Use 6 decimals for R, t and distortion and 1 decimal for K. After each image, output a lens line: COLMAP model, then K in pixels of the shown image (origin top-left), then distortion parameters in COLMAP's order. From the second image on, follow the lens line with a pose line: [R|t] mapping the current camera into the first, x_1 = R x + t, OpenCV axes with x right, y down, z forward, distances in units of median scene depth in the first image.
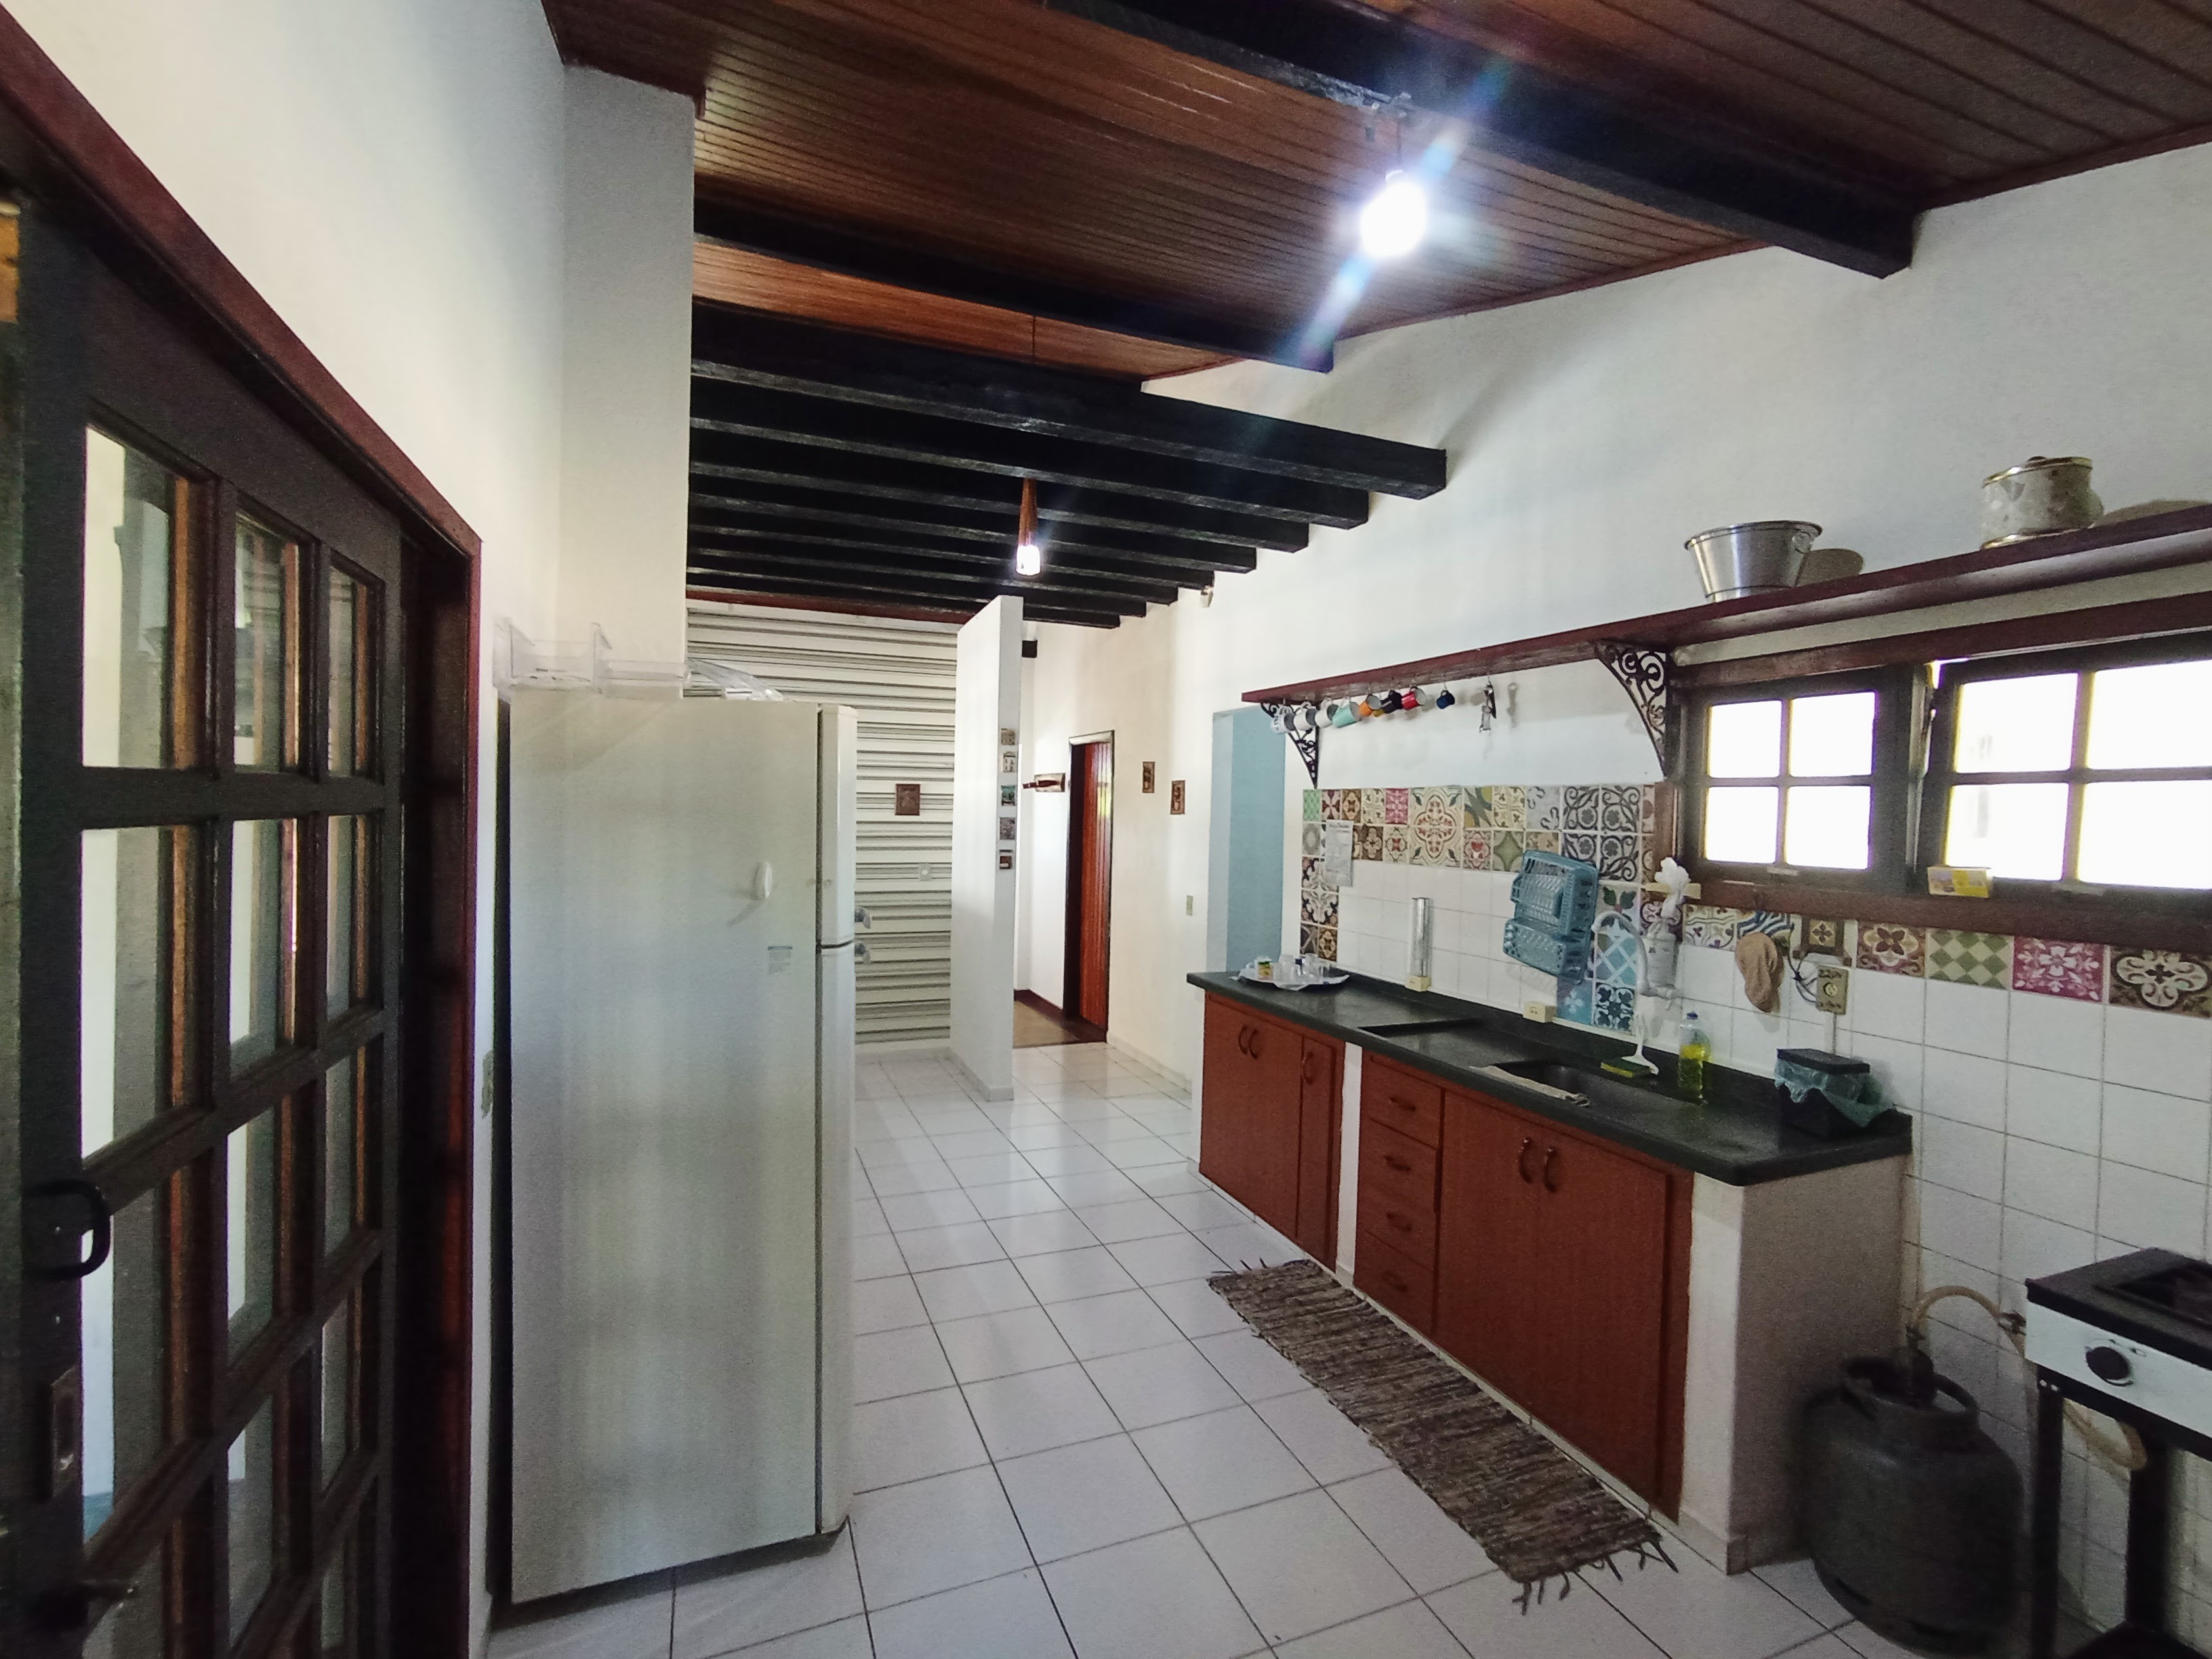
lens RADIAL K [[1020.6, 0, 1110.4], [0, 1020.6, 832.5], [0, 0, 1]] dist [0.004777, 0.006454]
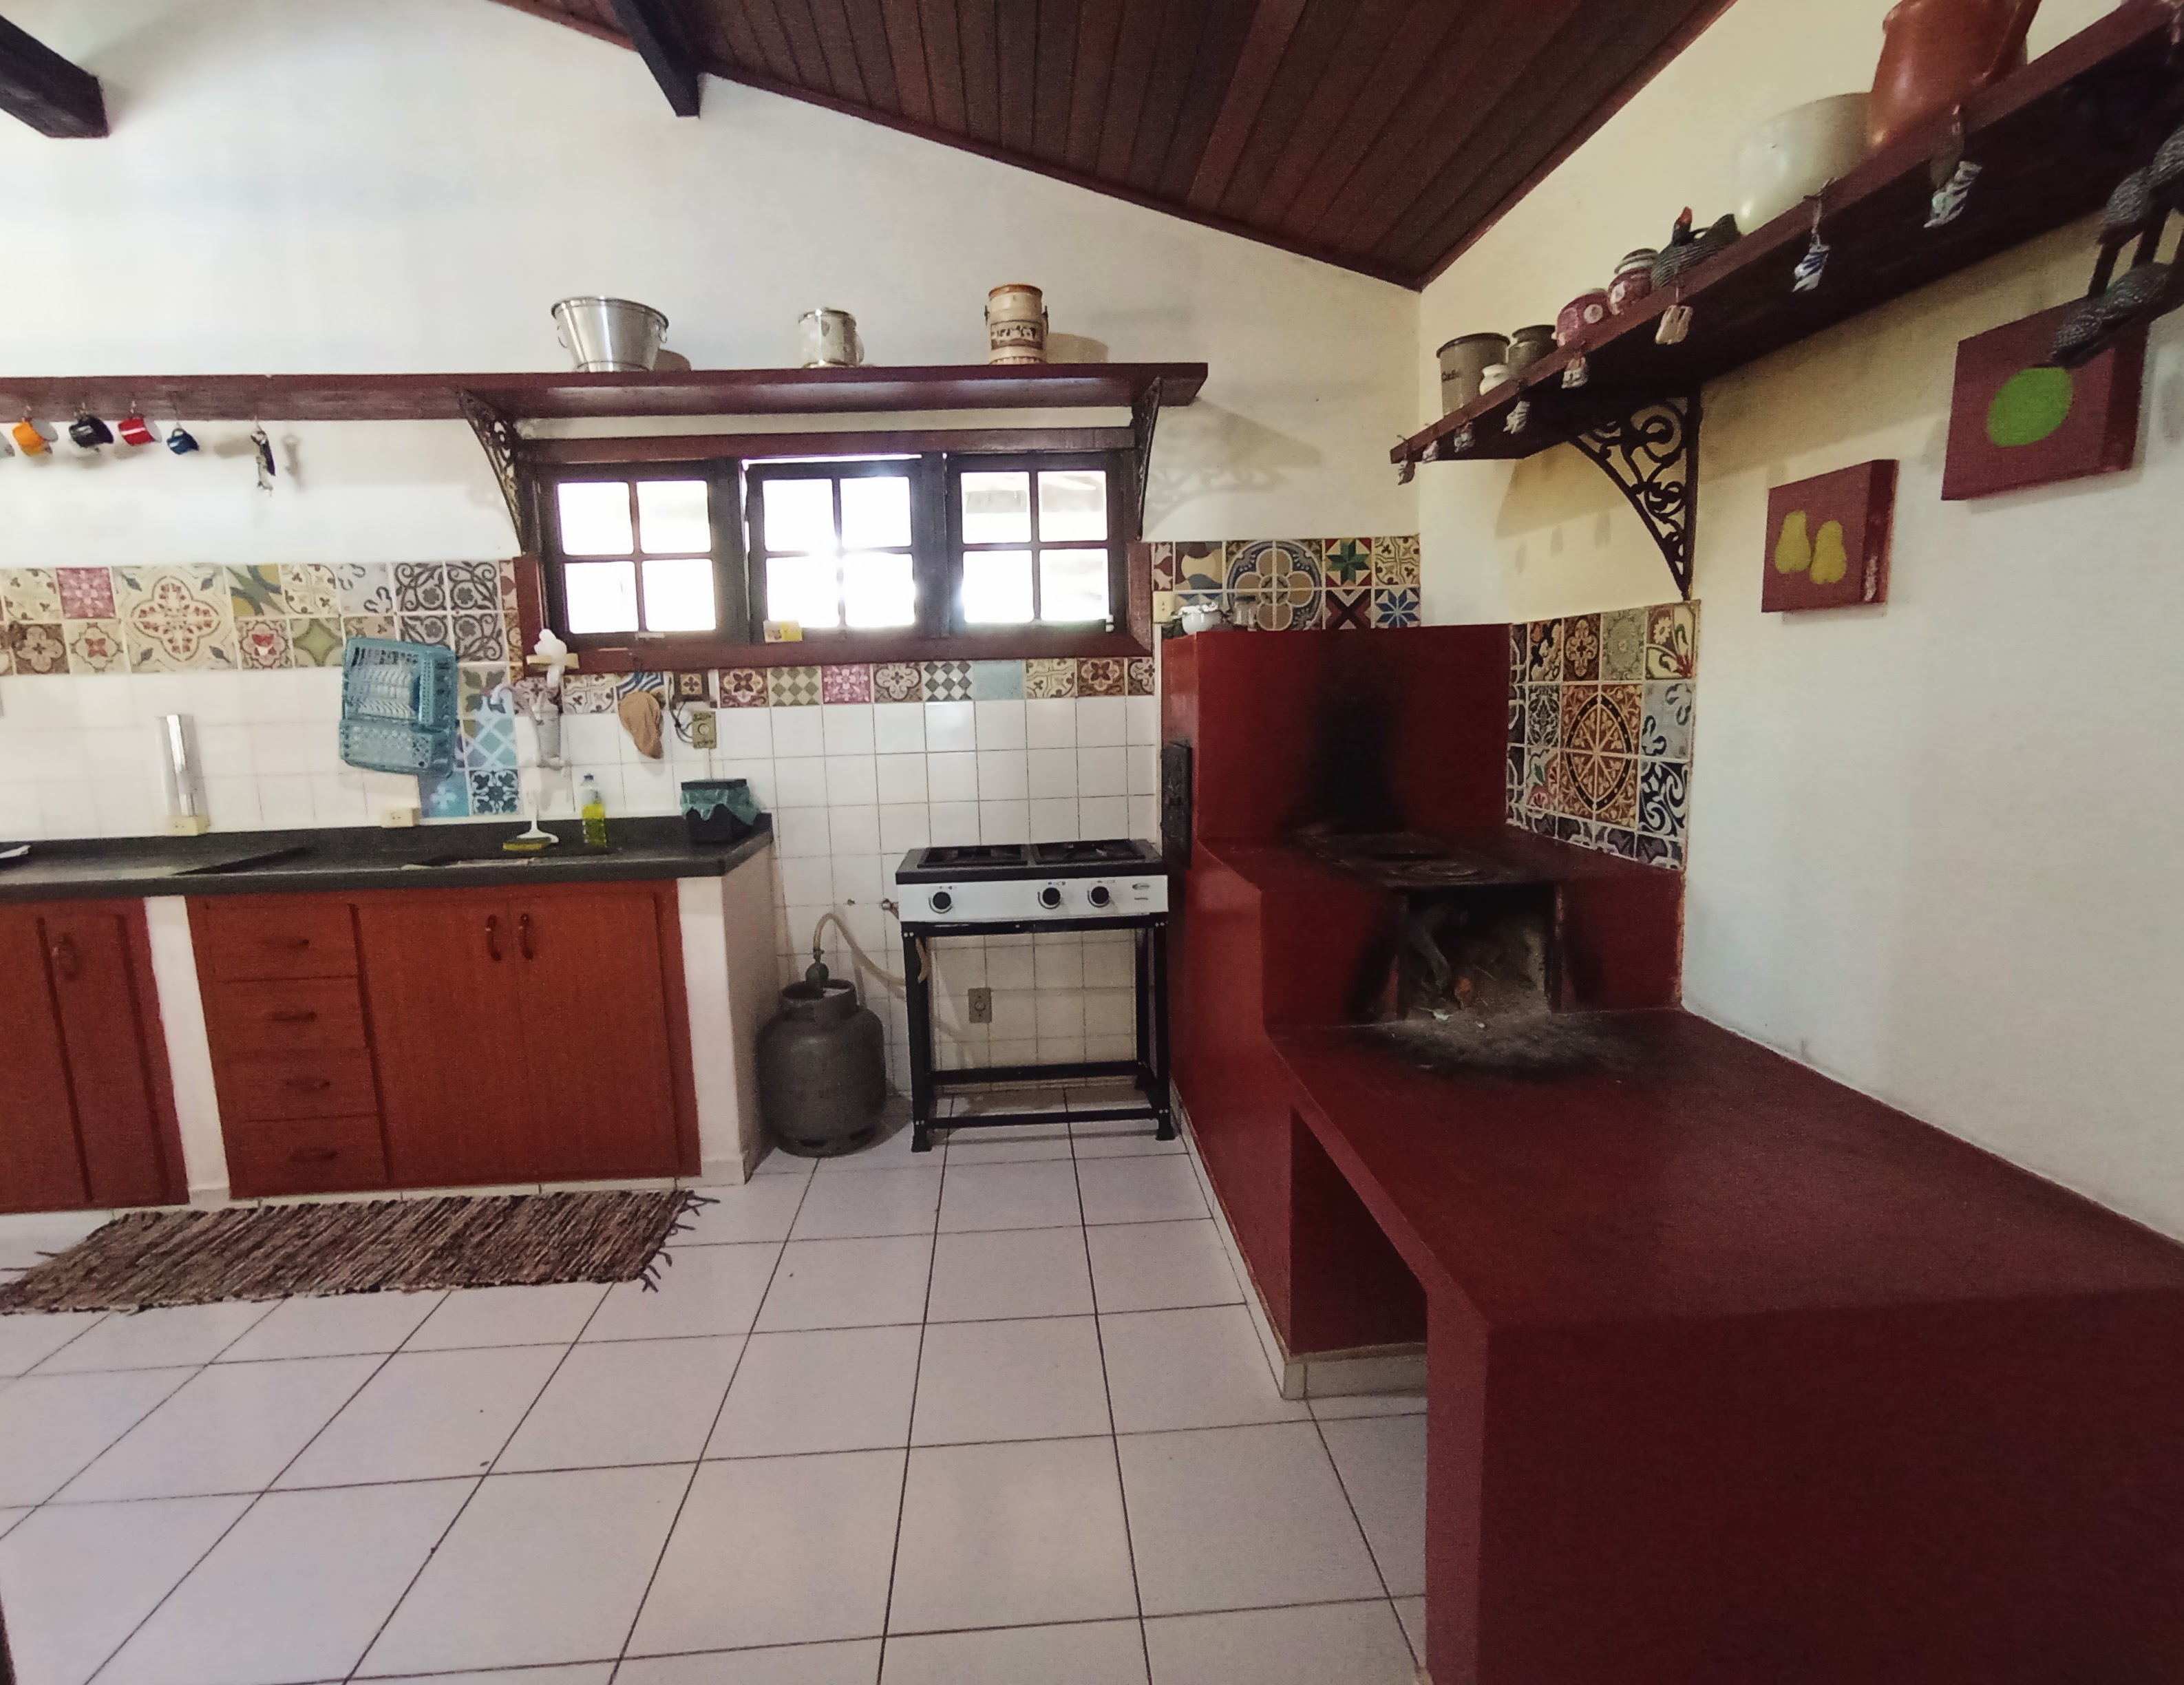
lens RADIAL K [[1027.9, 0, 1068.5], [0, 1027.9, 820.1], [0, 0, 1]] dist [0.016005, 0.006062]
pose [[0.329857, -0.148770, 0.932235, -0.281449], [0.066455, 0.988714, 0.134270, 0.110430], [-0.941689, 0.017662, 0.336021, 0.158374]]
